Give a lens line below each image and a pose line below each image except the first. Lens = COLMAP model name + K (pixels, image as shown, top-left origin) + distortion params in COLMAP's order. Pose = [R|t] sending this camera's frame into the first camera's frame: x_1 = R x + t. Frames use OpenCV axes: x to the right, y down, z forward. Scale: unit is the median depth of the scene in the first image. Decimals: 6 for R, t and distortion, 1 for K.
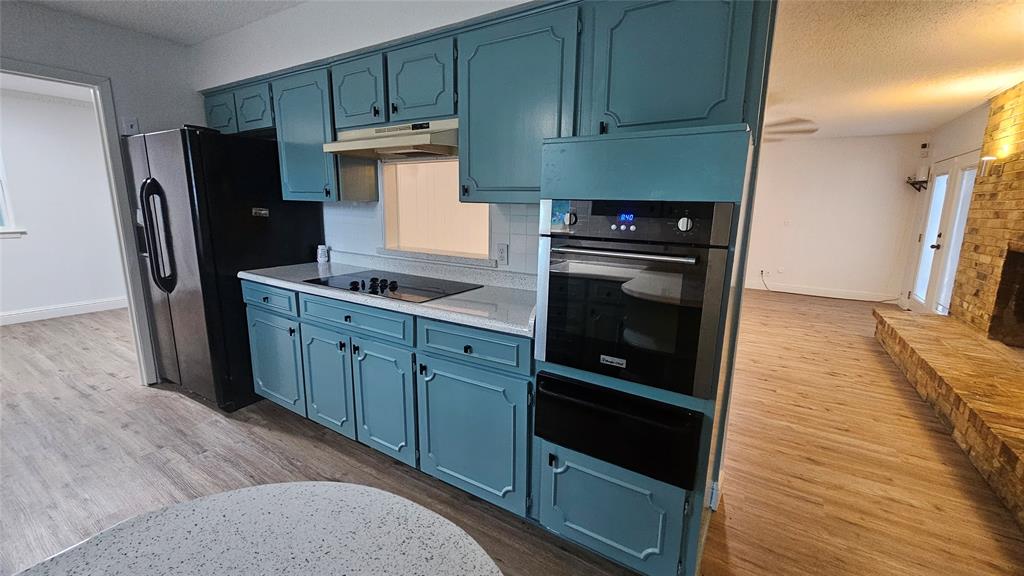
lens RADIAL K [[421.3, 0, 511.3], [0, 421.3, 285.8], [0, 0, 1]] dist [-0.000290, 0.001645]
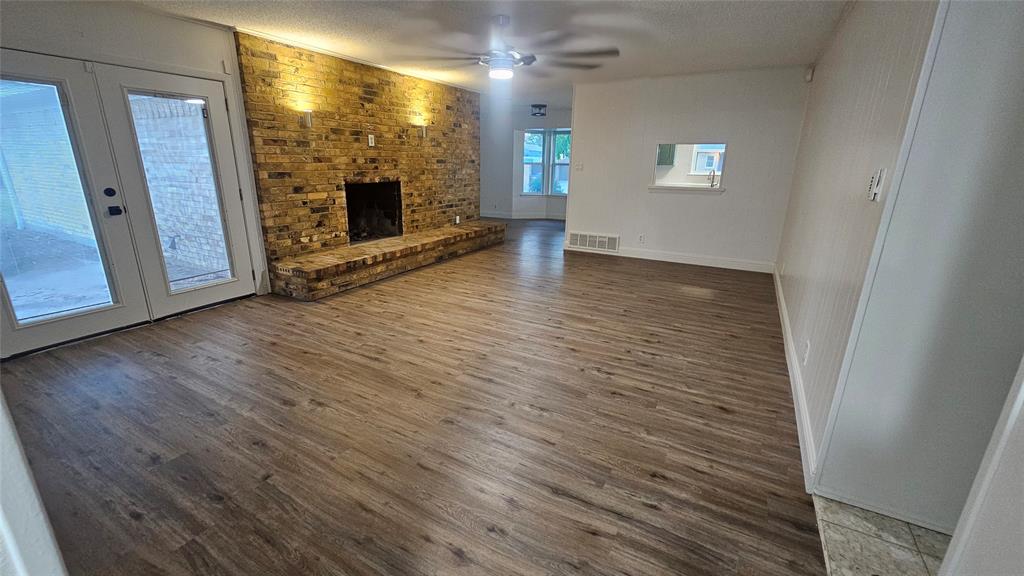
lens RADIAL K [[421.3, 0, 507.3], [0, 421.3, 287.8], [0, 0, 1]] dist [-0.000290, 0.001645]
pose [[-0.998392, -0.015534, -0.054525, 0.895910], [-0.038972, 0.886532, 0.461023, -0.605589], [0.041177, 0.462407, -0.885711, 3.254081]]
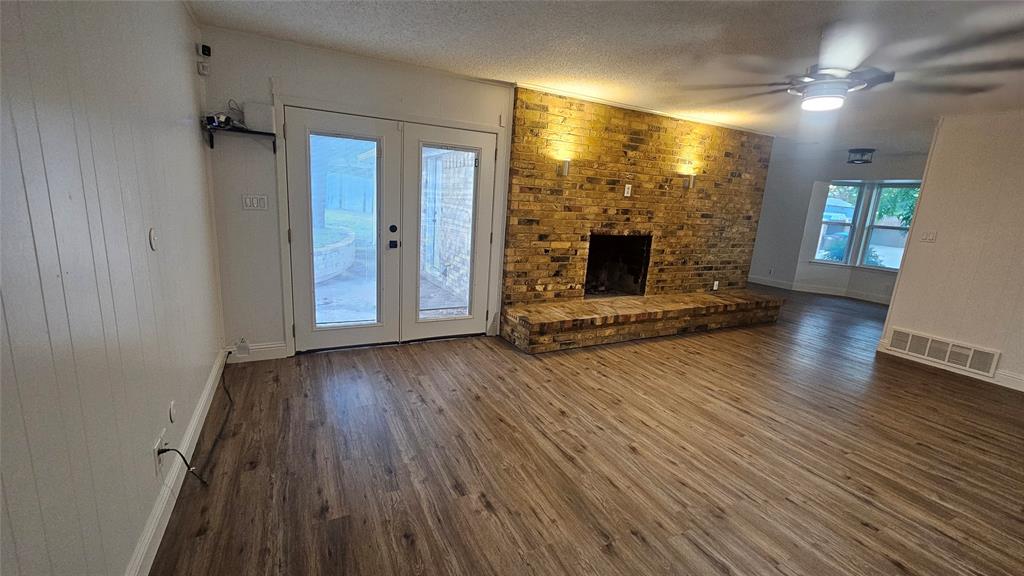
lens RADIAL K [[421.3, 0, 510.7], [0, 421.3, 286.7], [0, 0, 1]] dist [-0.000290, 0.001645]
pose [[-0.857733, -0.171524, 0.484637, 0.921511], [0.022529, 0.929253, 0.368757, -0.574666], [-0.513601, 0.327214, -0.793187, 2.975255]]
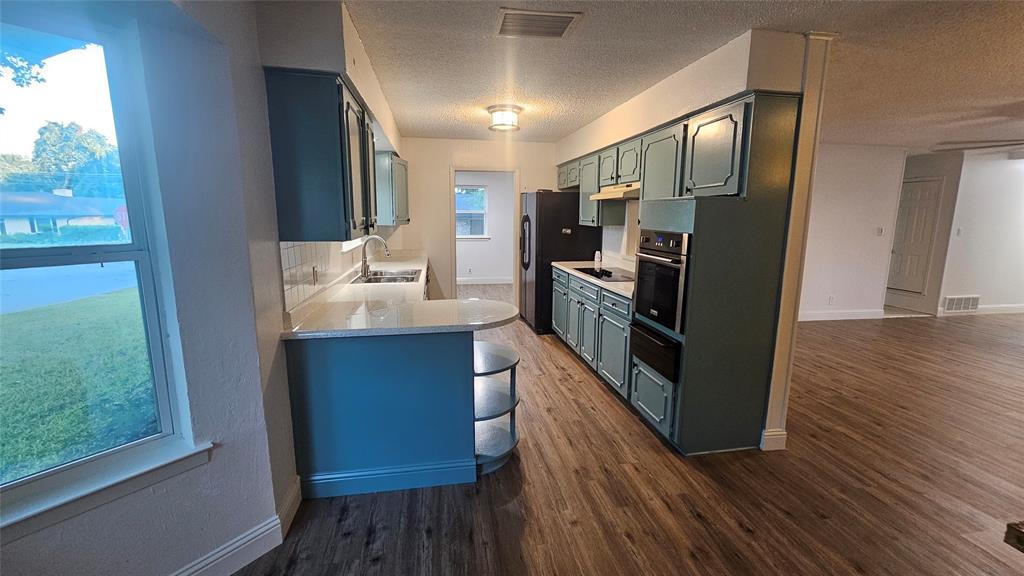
lens RADIAL K [[421.3, 0, 510.4], [0, 421.3, 283.6], [0, 0, 1]] dist [-0.000290, 0.001645]
pose [[0.673909, 0.107812, -0.730906, 0.661372], [-0.137473, 0.990317, 0.019324, 0.055350], [0.725912, 0.087458, 0.682205, -0.453026]]
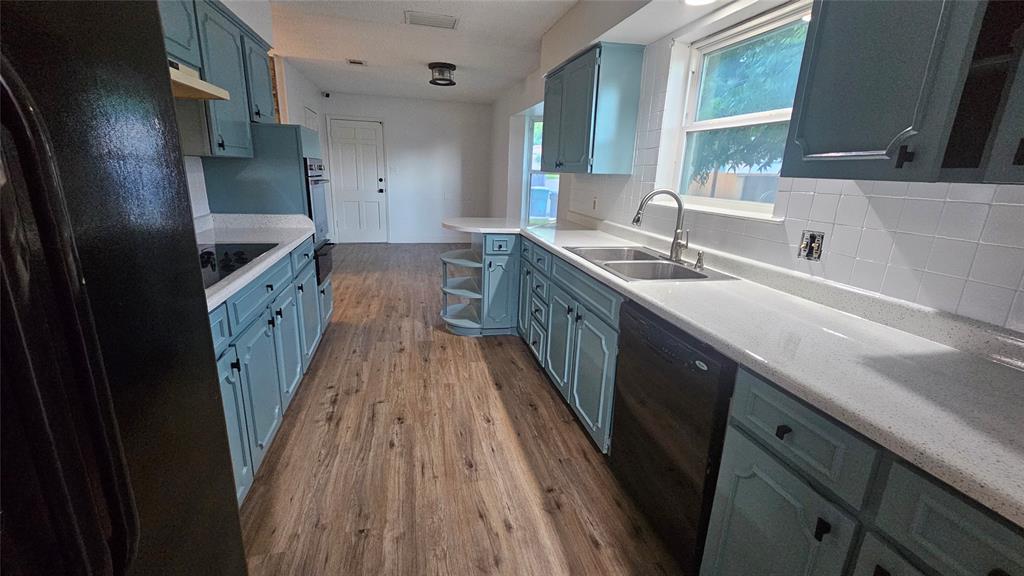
lens RADIAL K [[421.3, 0, 506.6], [0, 421.3, 287.9], [0, 0, 1]] dist [-0.000290, 0.001645]
pose [[-0.710410, -0.226280, 0.666420, -1.144286], [0.092280, 0.908780, 0.406943, -0.207835], [-0.697712, 0.350594, -0.624725, 1.014521]]
